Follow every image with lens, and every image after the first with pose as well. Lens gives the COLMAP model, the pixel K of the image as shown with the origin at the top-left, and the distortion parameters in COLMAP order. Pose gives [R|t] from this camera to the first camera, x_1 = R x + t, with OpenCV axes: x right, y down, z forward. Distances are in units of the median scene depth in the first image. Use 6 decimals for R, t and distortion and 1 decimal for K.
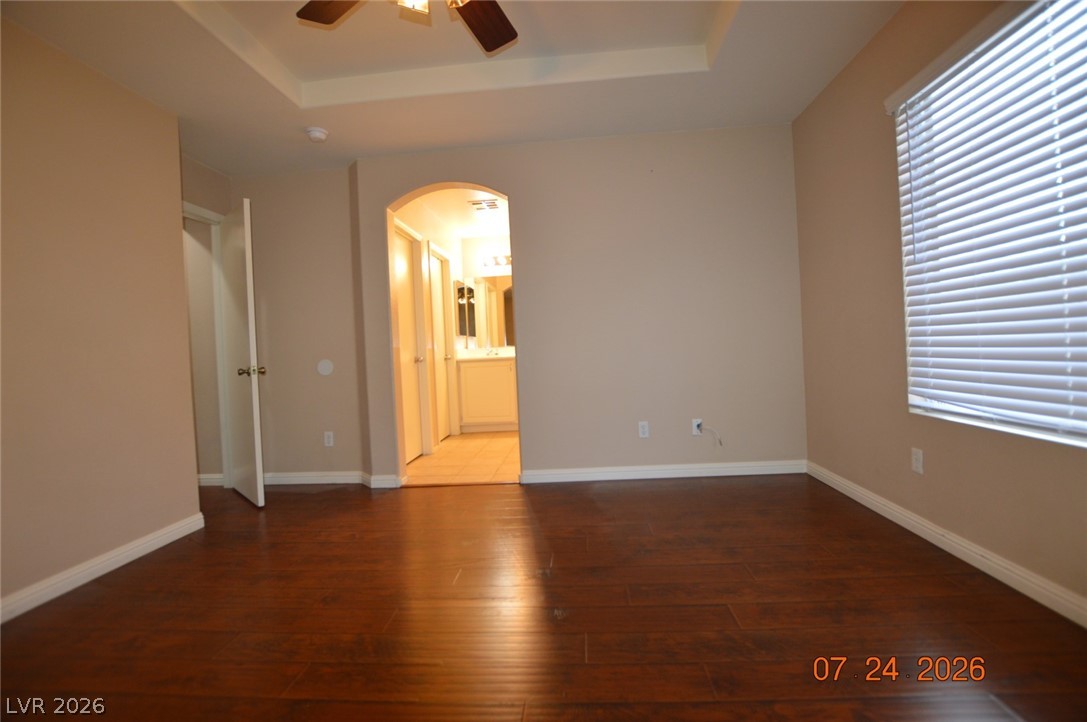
lens RADIAL K [[481.1, 0, 549.1], [0, 481.1, 354.8], [0, 0, 1]] dist [-0.015033, -0.014082]
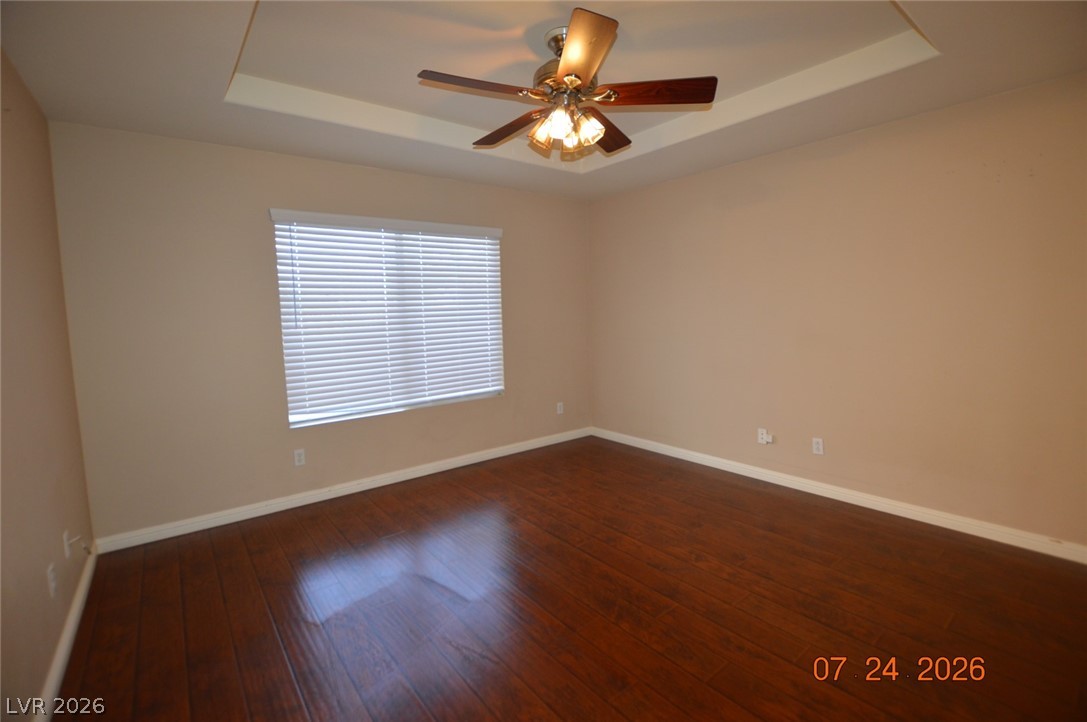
lens RADIAL K [[481.1, 0, 549.1], [0, 481.1, 354.8], [0, 0, 1]] dist [-0.015033, -0.014082]
pose [[-0.674852, 0.001780, 0.737951, -1.061441], [0.072364, 0.995337, 0.063776, -0.170946], [-0.734397, 0.096440, -0.671834, 1.681009]]
